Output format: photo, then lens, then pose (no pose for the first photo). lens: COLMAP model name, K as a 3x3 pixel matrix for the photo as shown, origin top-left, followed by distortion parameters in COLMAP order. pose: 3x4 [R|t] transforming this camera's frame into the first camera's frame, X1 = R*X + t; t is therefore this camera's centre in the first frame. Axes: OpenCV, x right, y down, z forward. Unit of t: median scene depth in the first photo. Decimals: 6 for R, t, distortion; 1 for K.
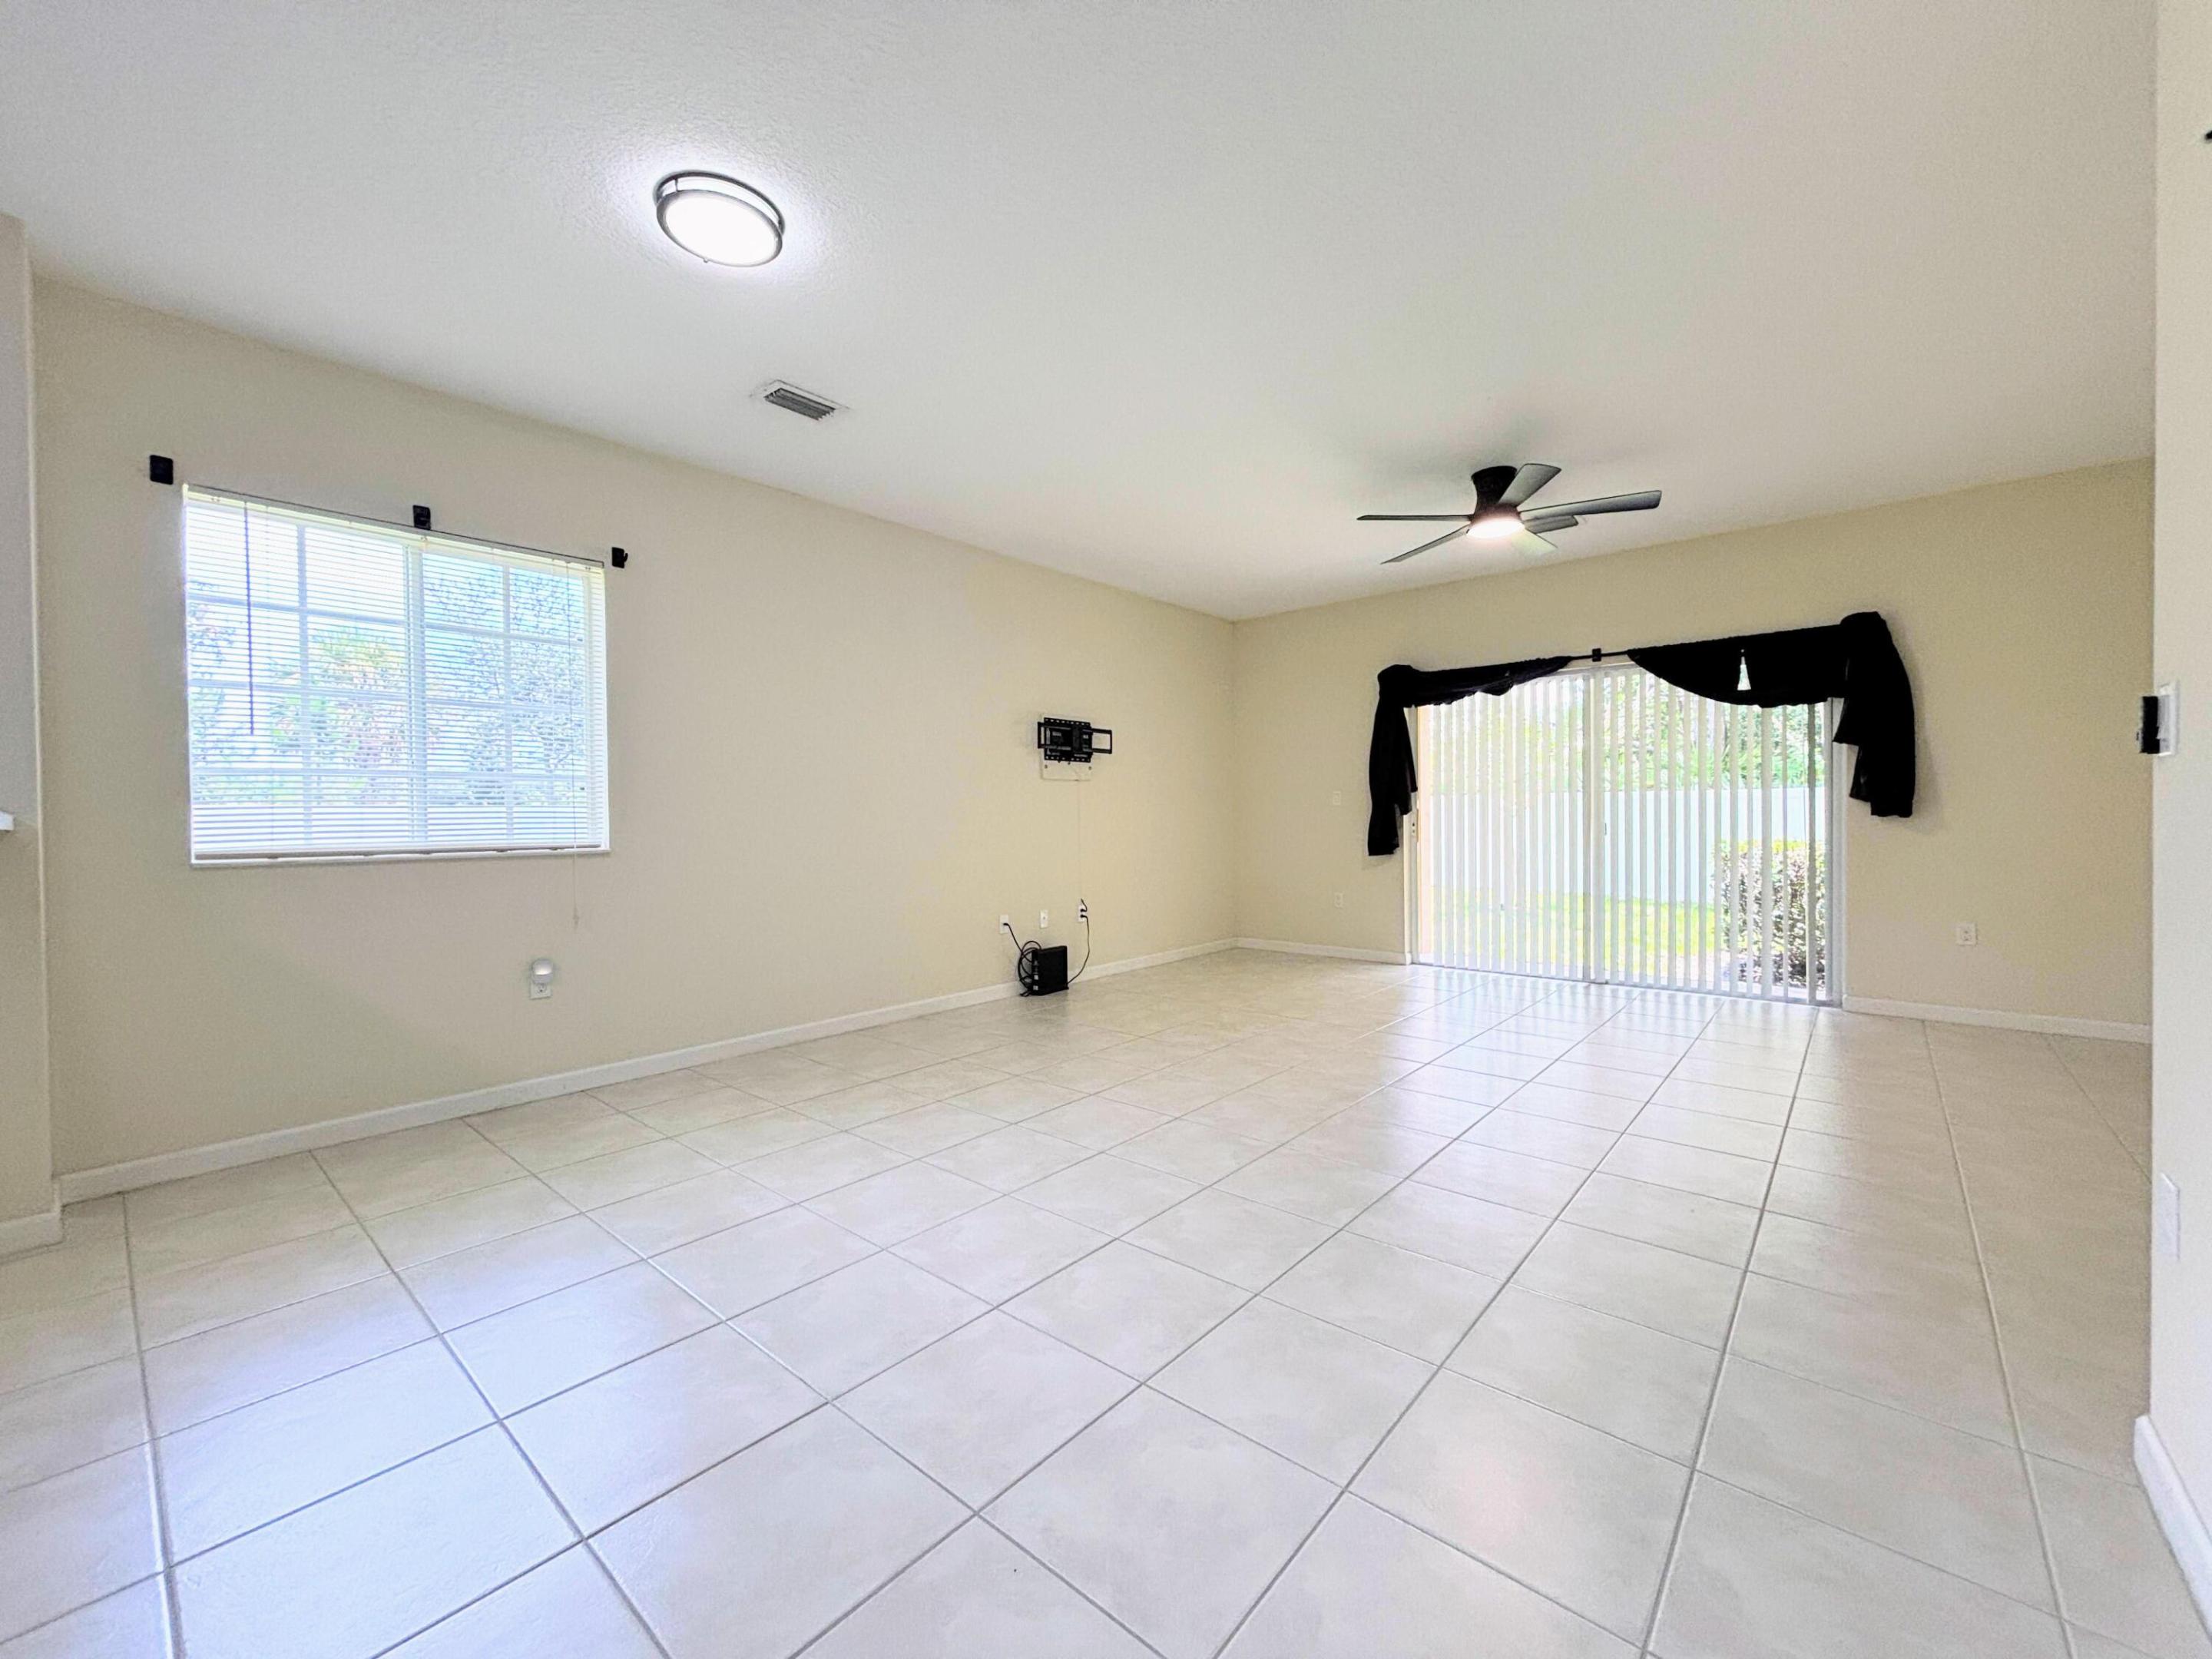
lens RADIAL K [[886.1, 0, 1108.5], [0, 886.1, 830.2], [0, 0, 1]] dist [0.002740, -0.000882]
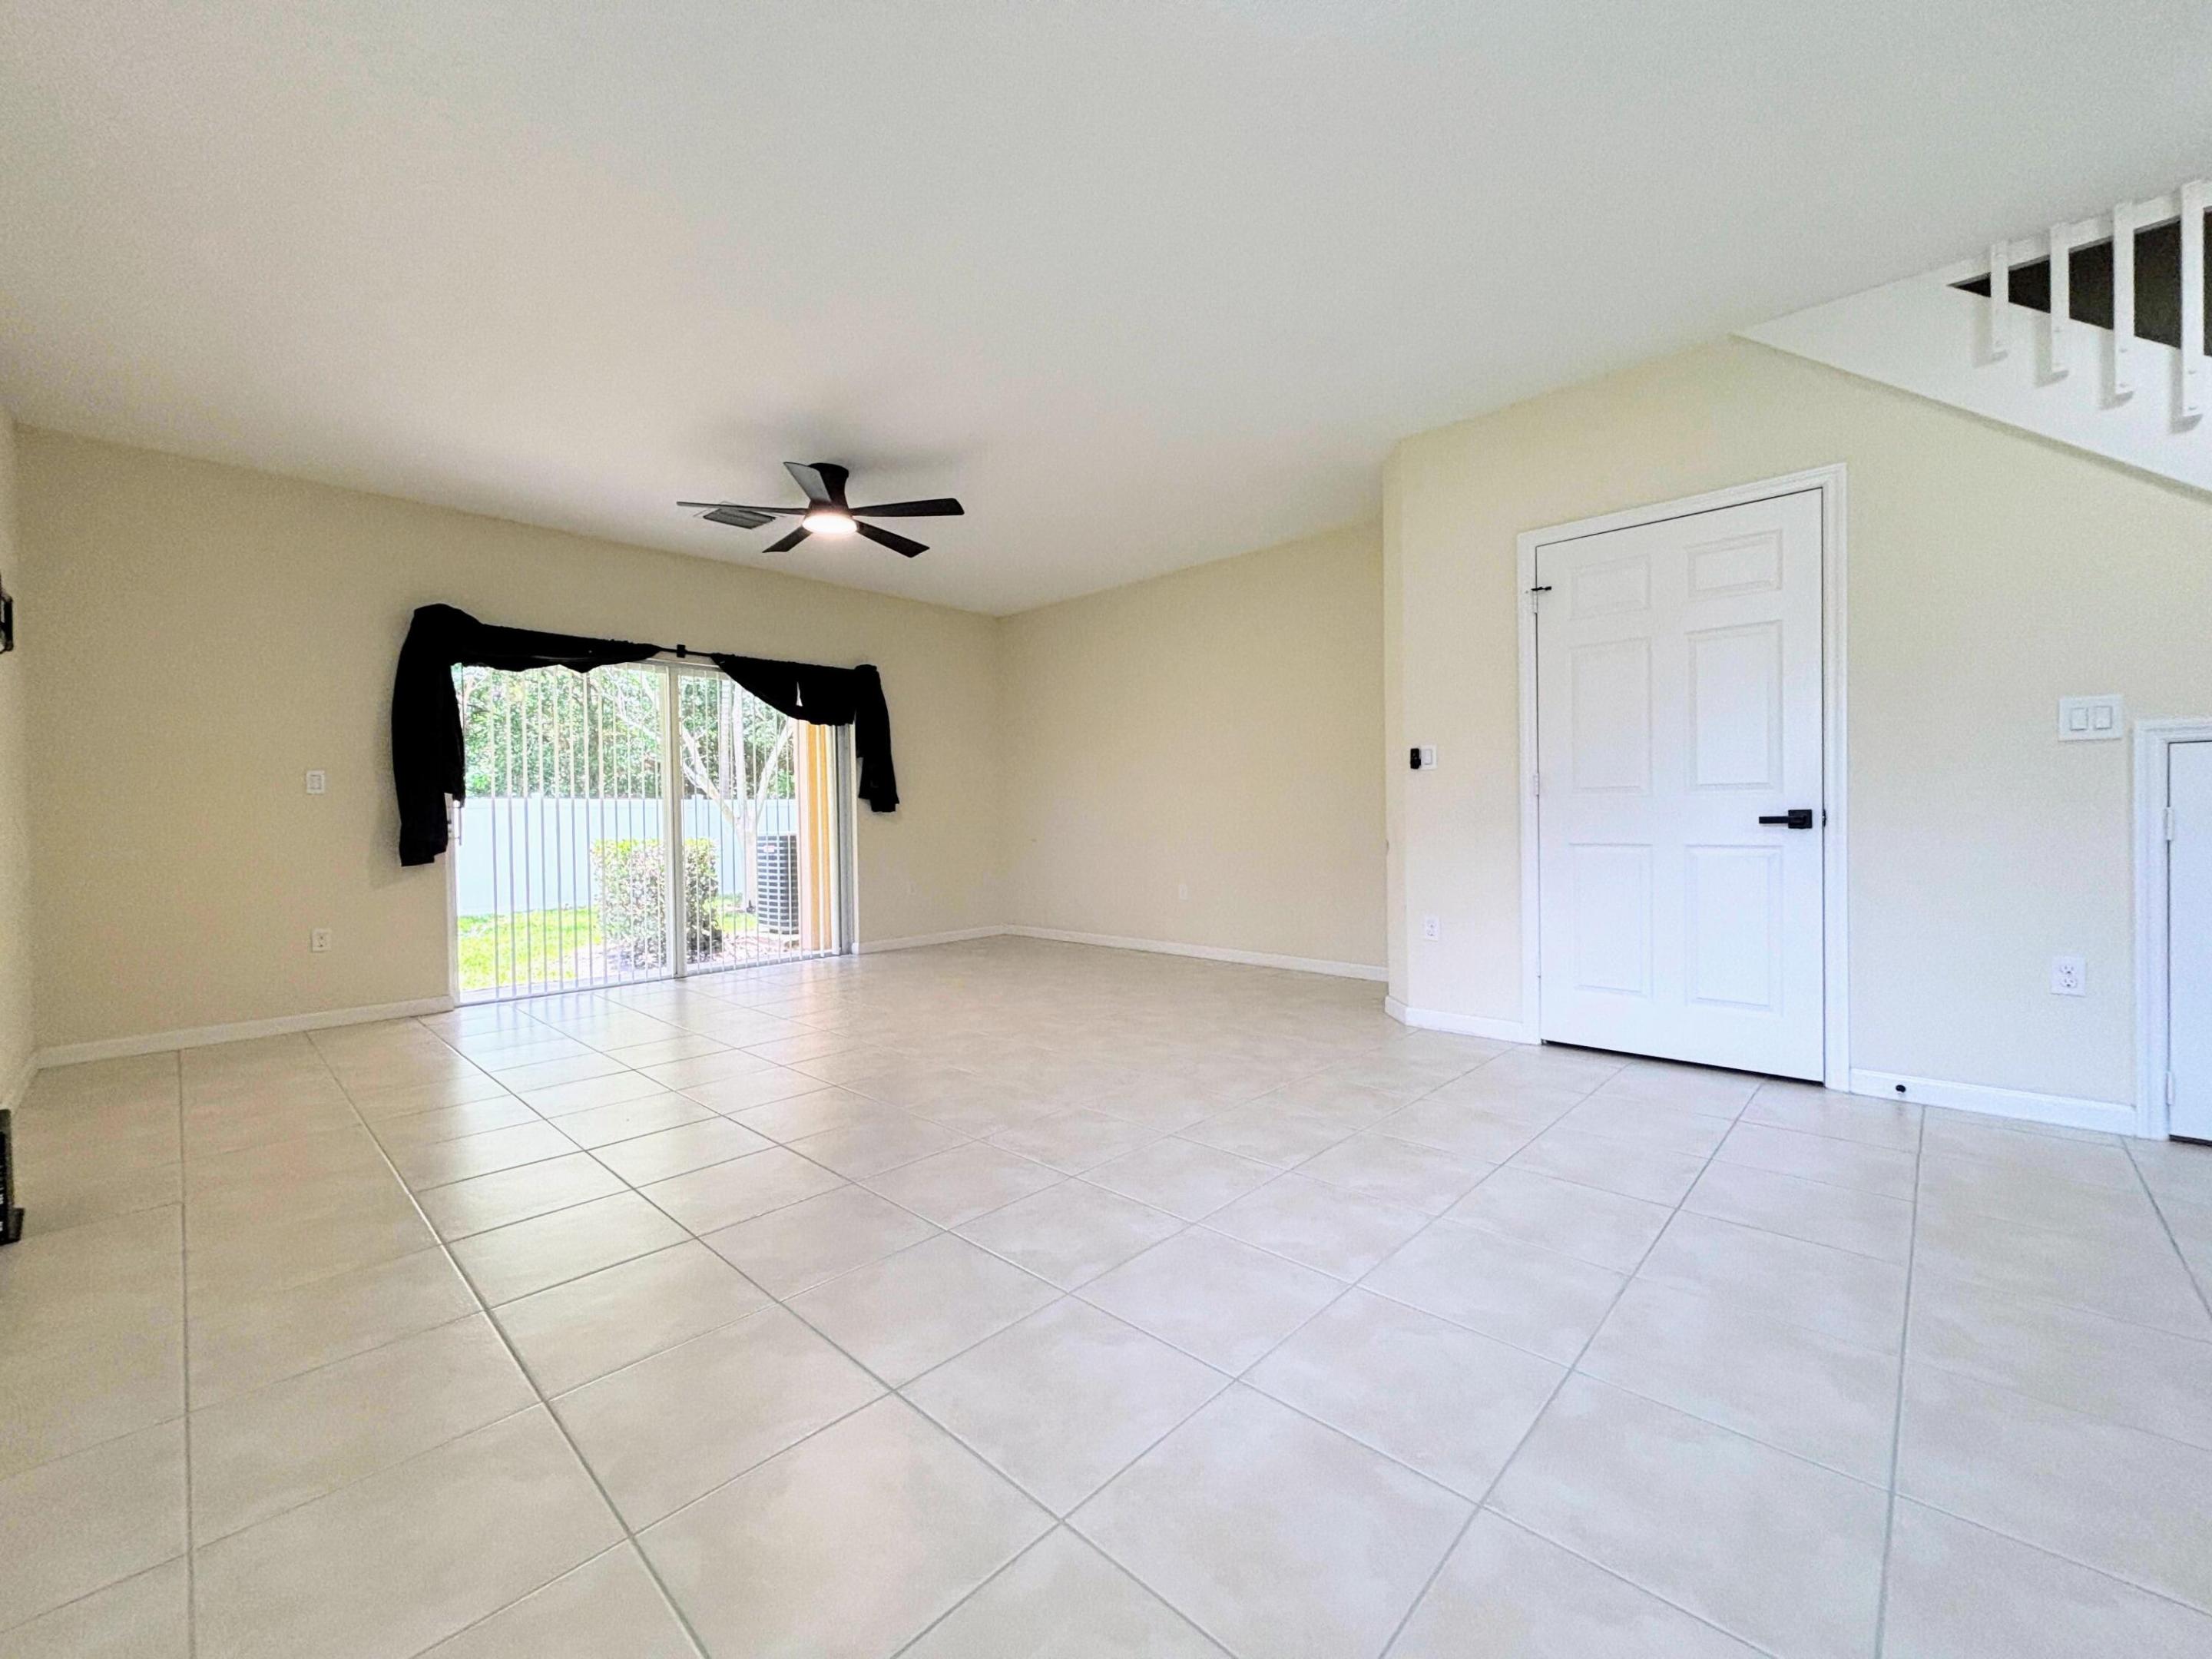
lens RADIAL K [[886.1, 0, 1103.9], [0, 886.1, 829.7], [0, 0, 1]] dist [0.002740, -0.000882]
pose [[0.045255, -0.004010, 0.998967, -0.492591], [0.031804, 0.999491, 0.002571, 0.020678], [-0.998469, 0.031655, 0.045359, 0.541075]]
